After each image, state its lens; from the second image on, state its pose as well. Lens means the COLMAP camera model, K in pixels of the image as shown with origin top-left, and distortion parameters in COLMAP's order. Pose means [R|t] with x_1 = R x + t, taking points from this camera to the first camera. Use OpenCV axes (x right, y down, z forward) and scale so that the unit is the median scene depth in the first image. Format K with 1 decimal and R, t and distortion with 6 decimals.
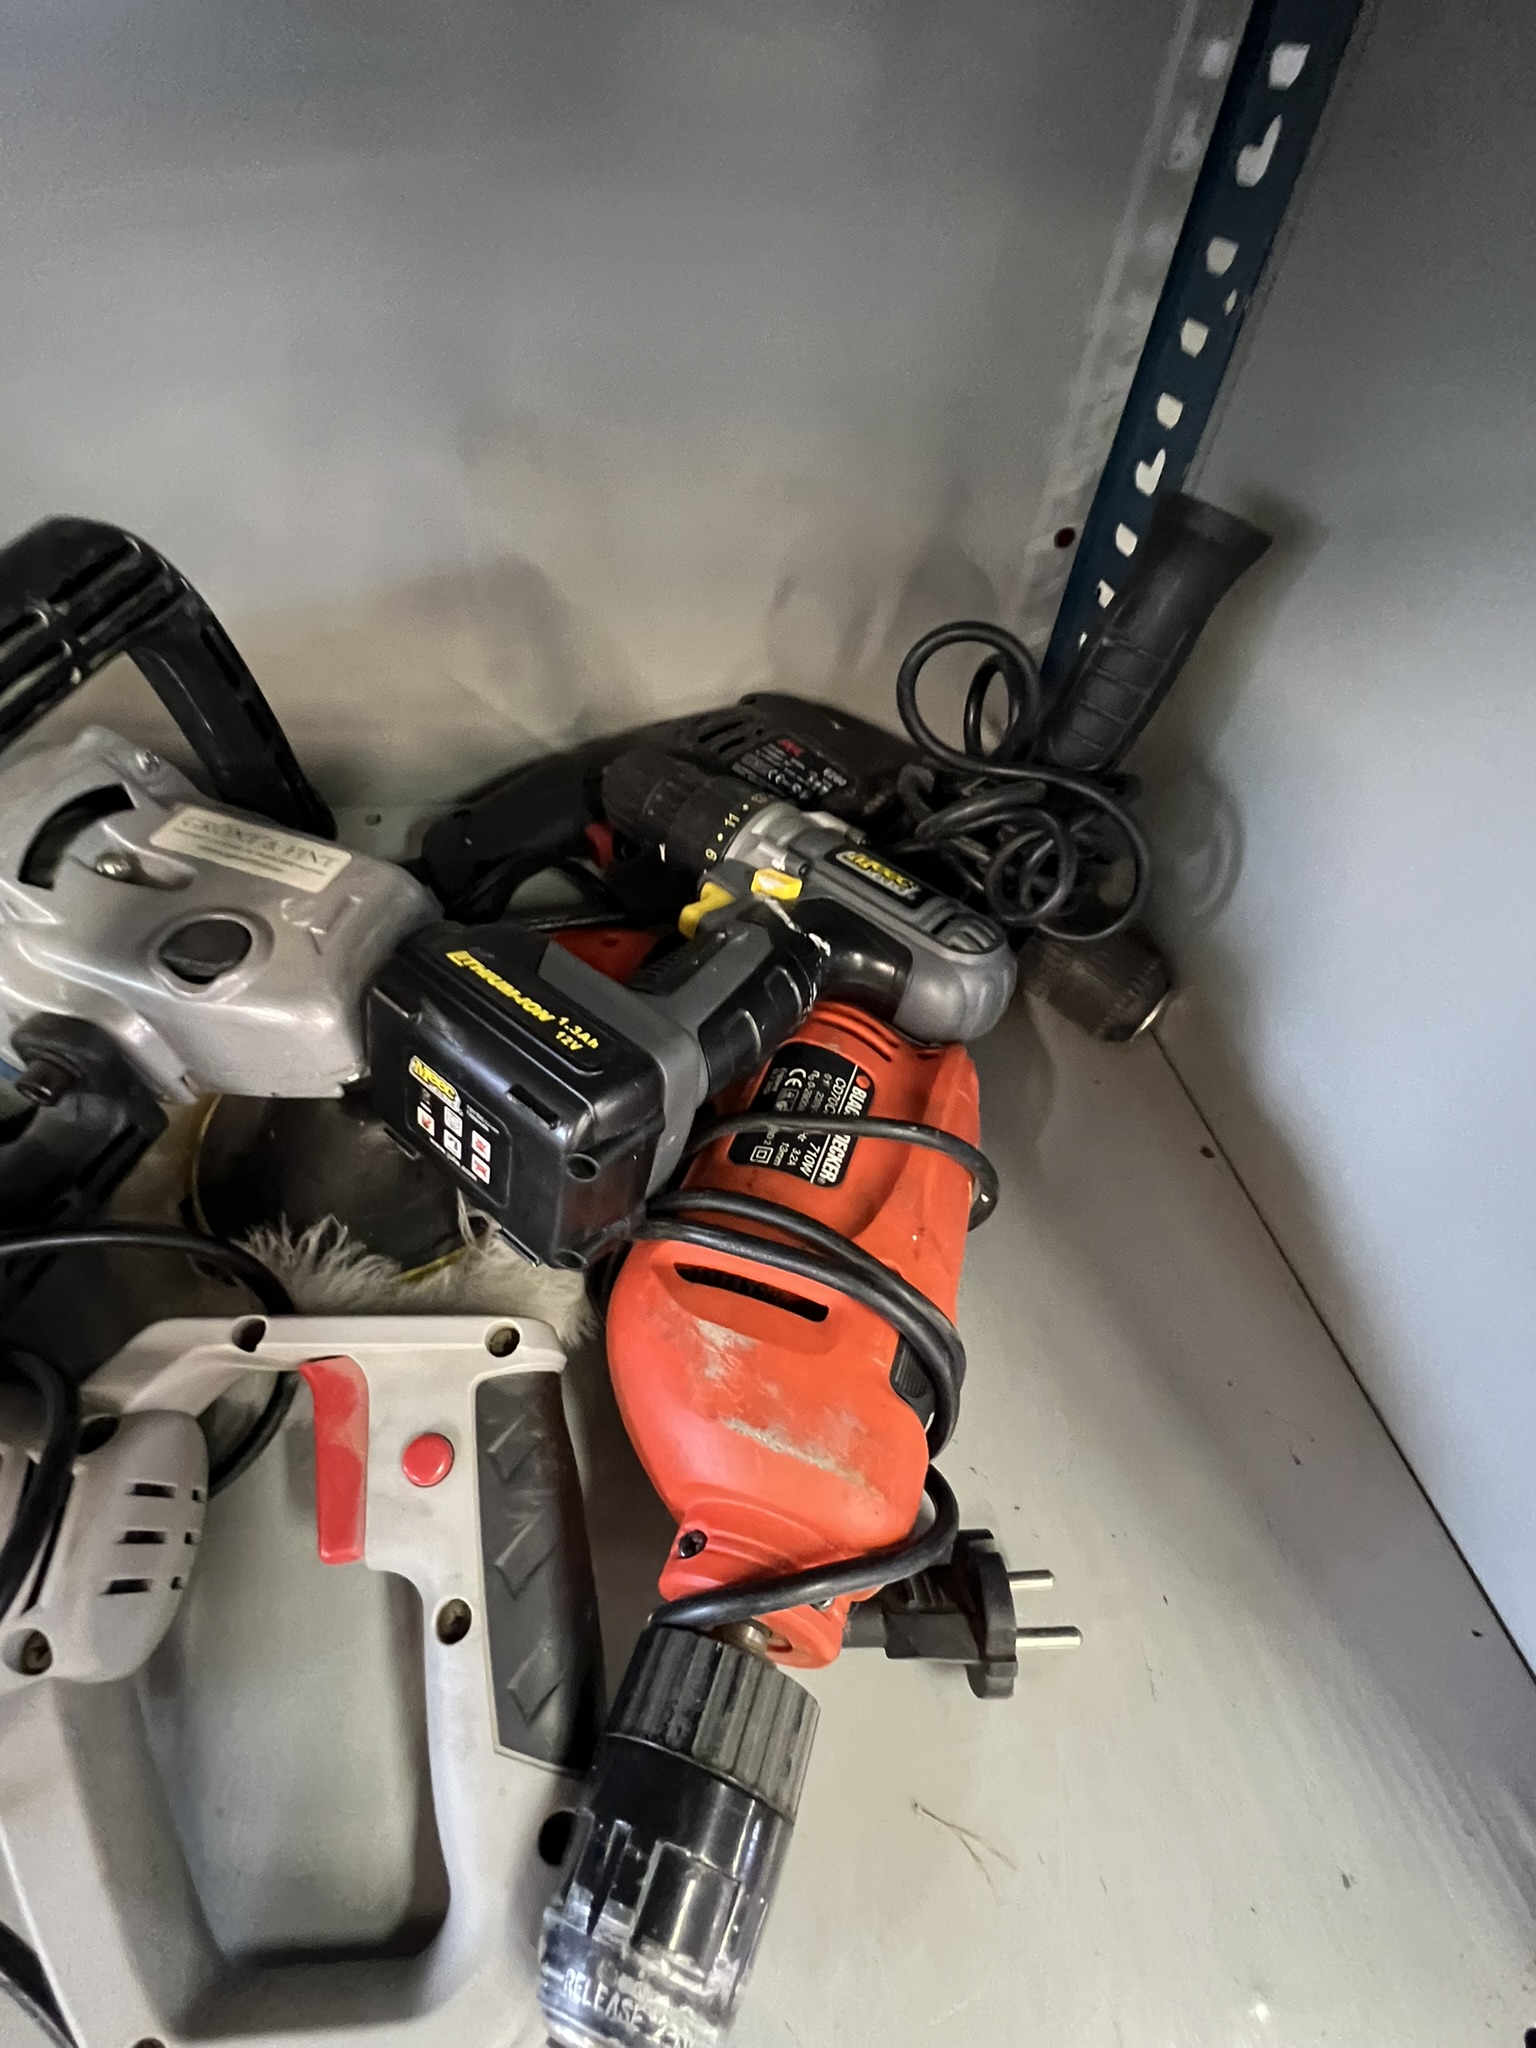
lens RADIAL K [[934.9, 0, 759.8], [0, 934.9, 1009.0], [0, 0, 1]] dist [-0.003044, 0.000831]
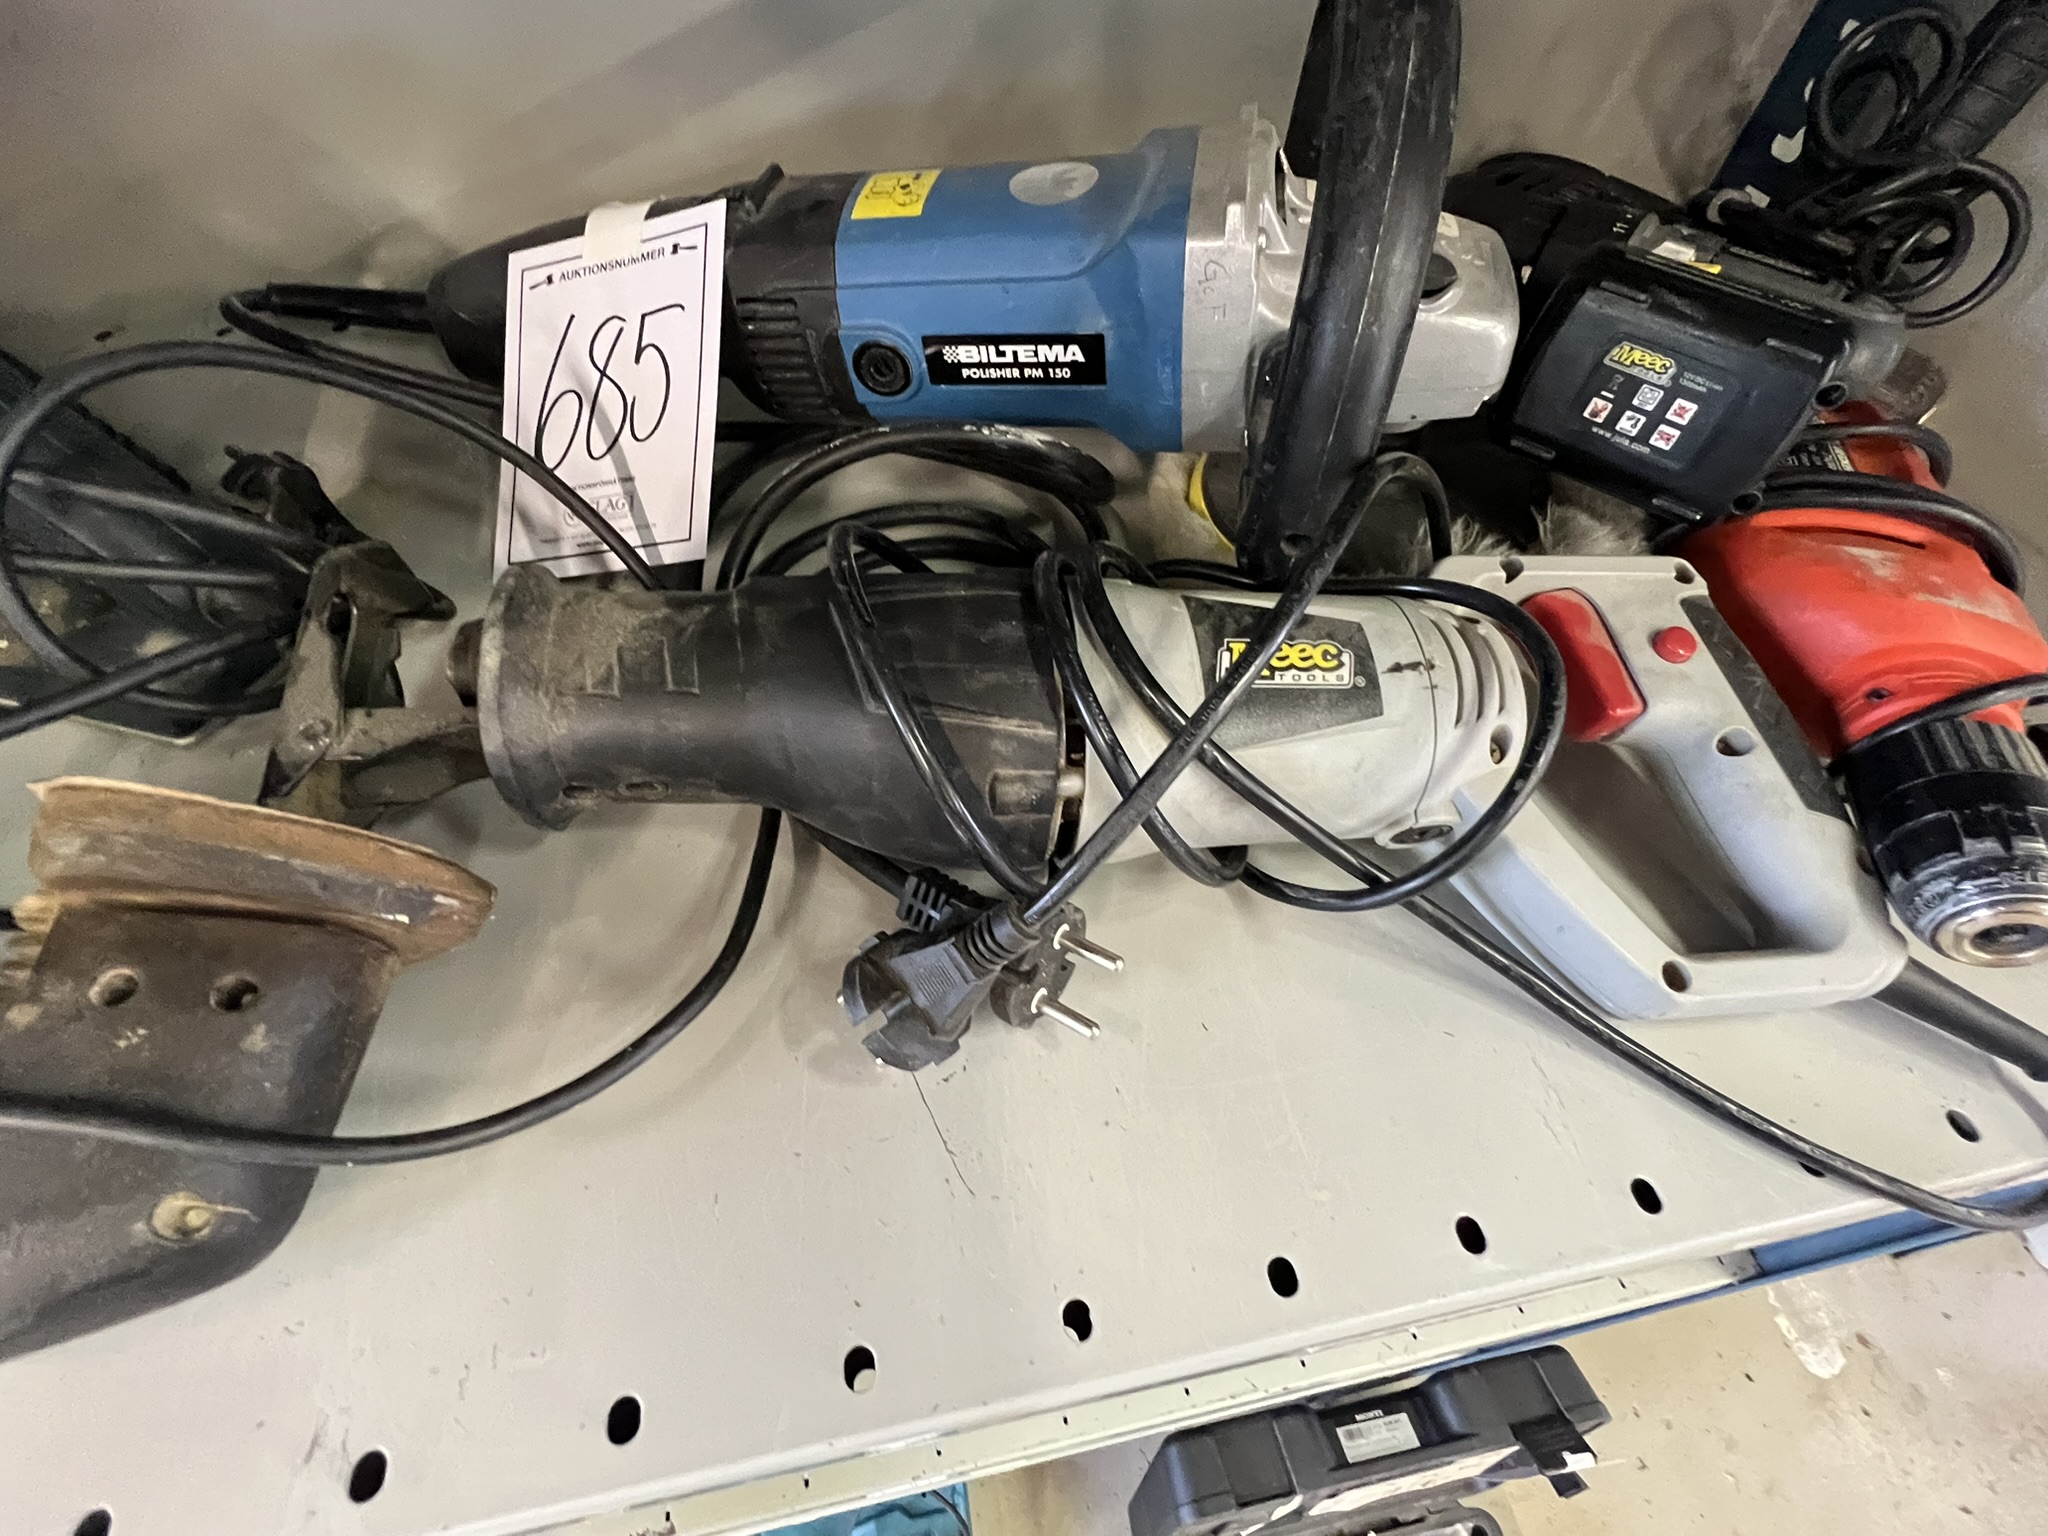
lens RADIAL K [[934.9, 0, 1017.5], [0, 934.9, 775.2], [0, 0, 1]] dist [-0.003044, 0.000831]
pose [[0.998778, -0.048122, 0.011251, -0.966872], [0.046516, 0.992293, 0.114849, 0.351227], [-0.016691, -0.114185, 0.993319, -0.222966]]
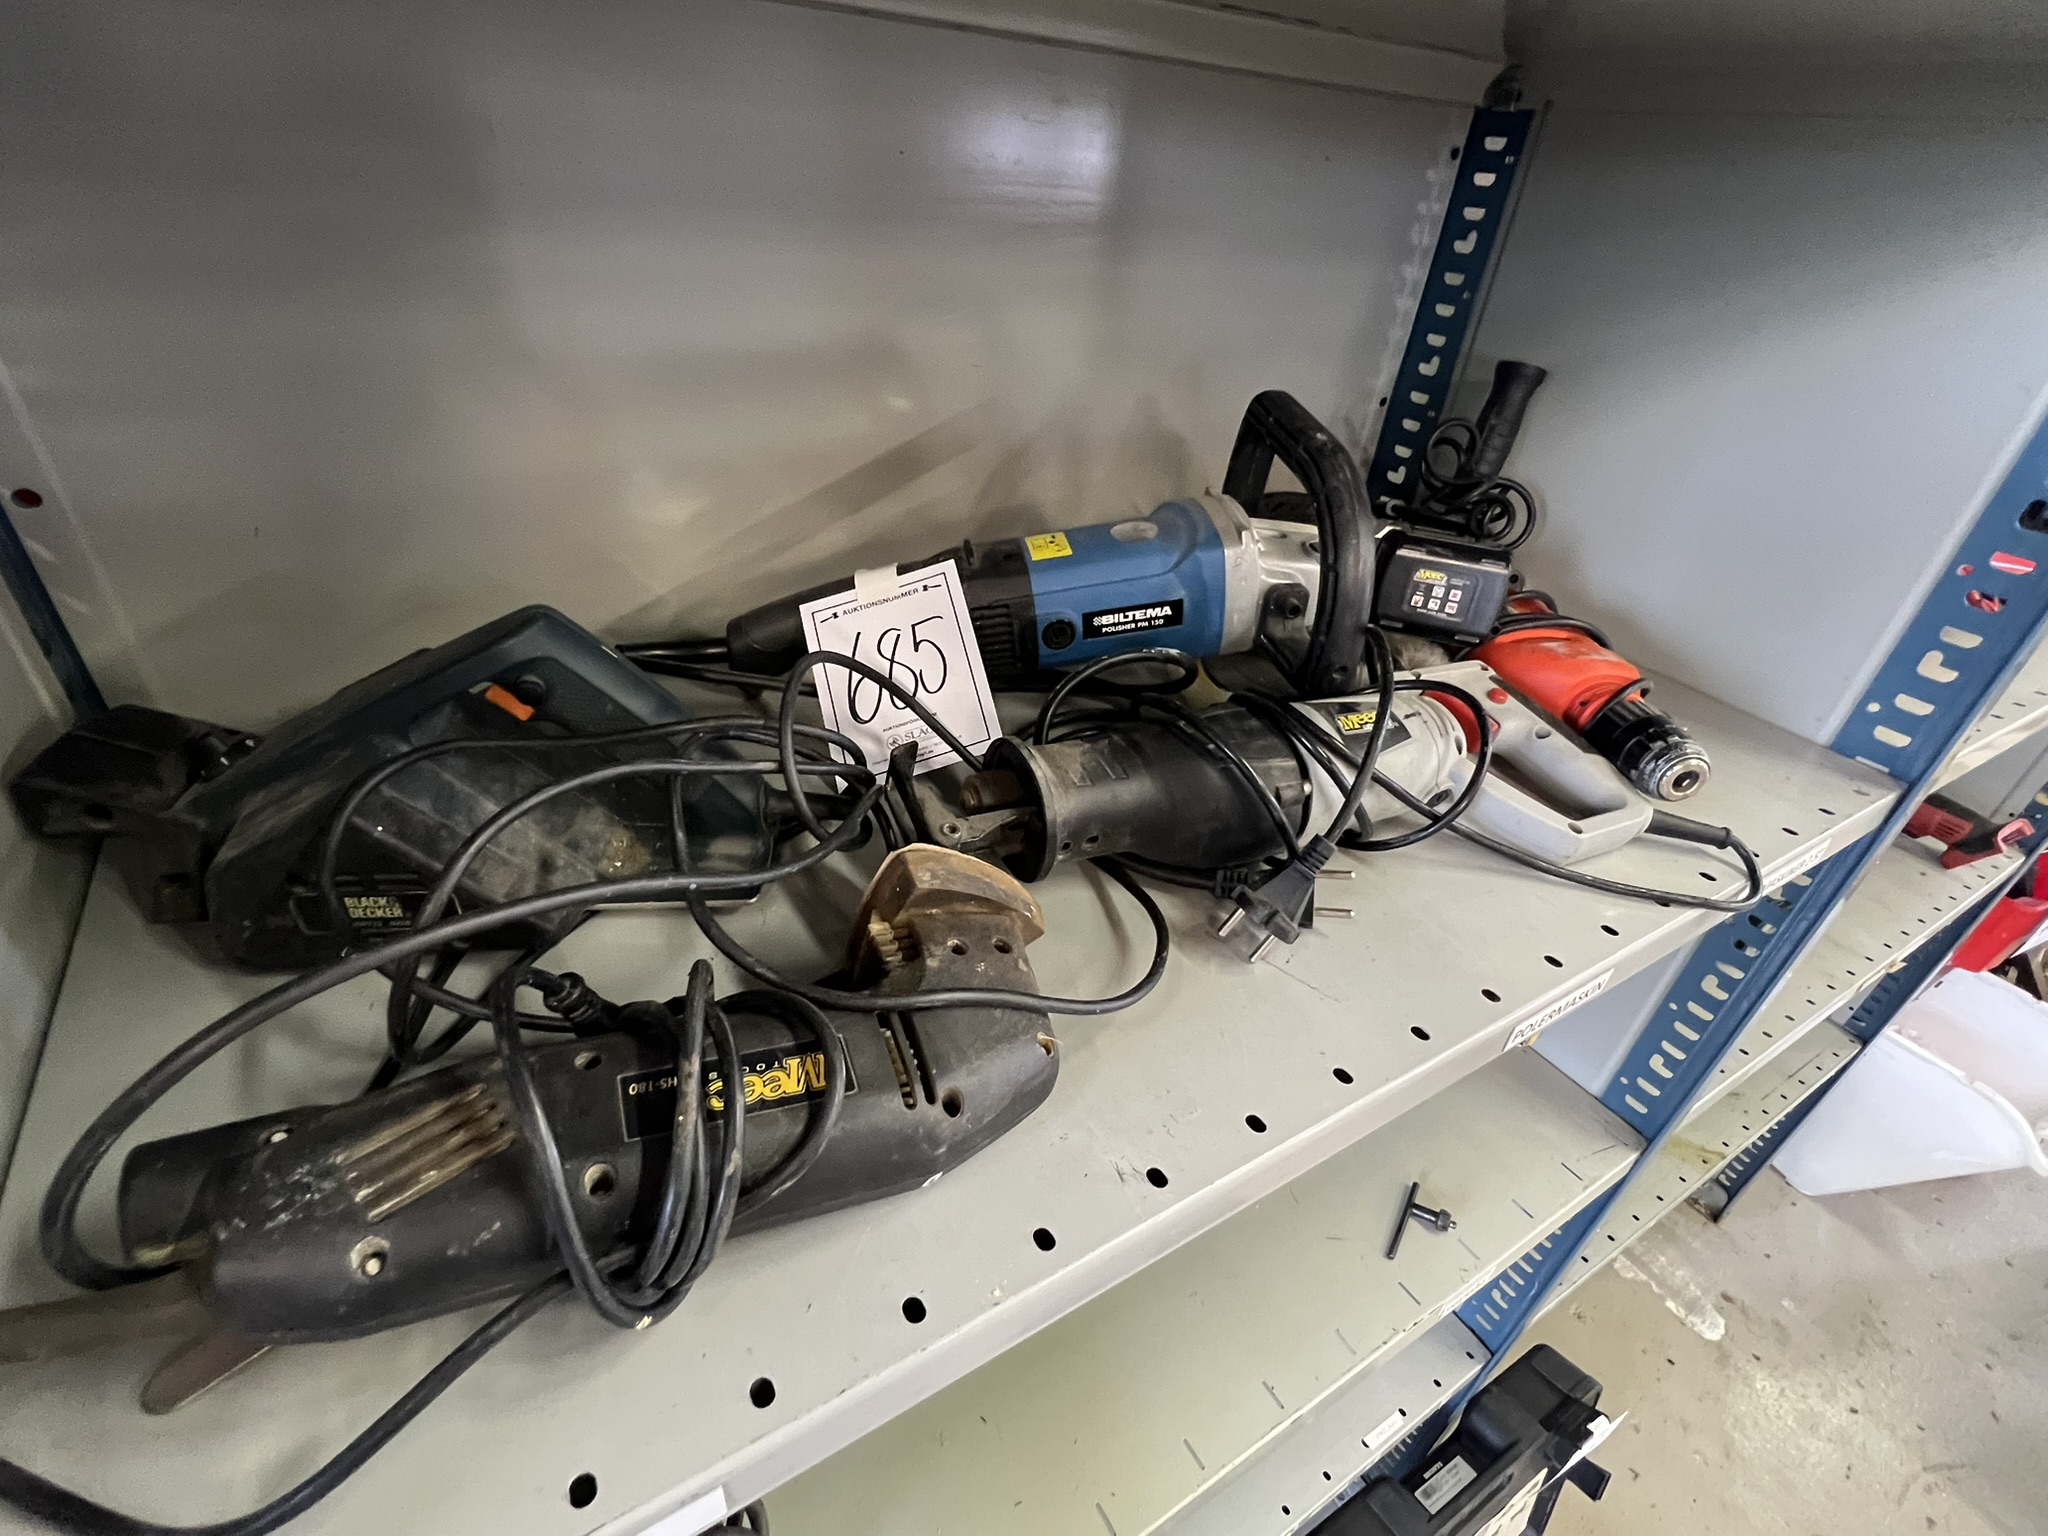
lens RADIAL K [[928.2, 0, 1011.7], [0, 928.2, 774.4], [0, 0, 1]] dist [-0.000432, -0.000036]
pose [[0.926907, -0.216727, 0.306386, -1.857477], [0.269752, 0.952339, -0.142425, 0.520246], [-0.260915, 0.214663, 0.941192, -0.799212]]
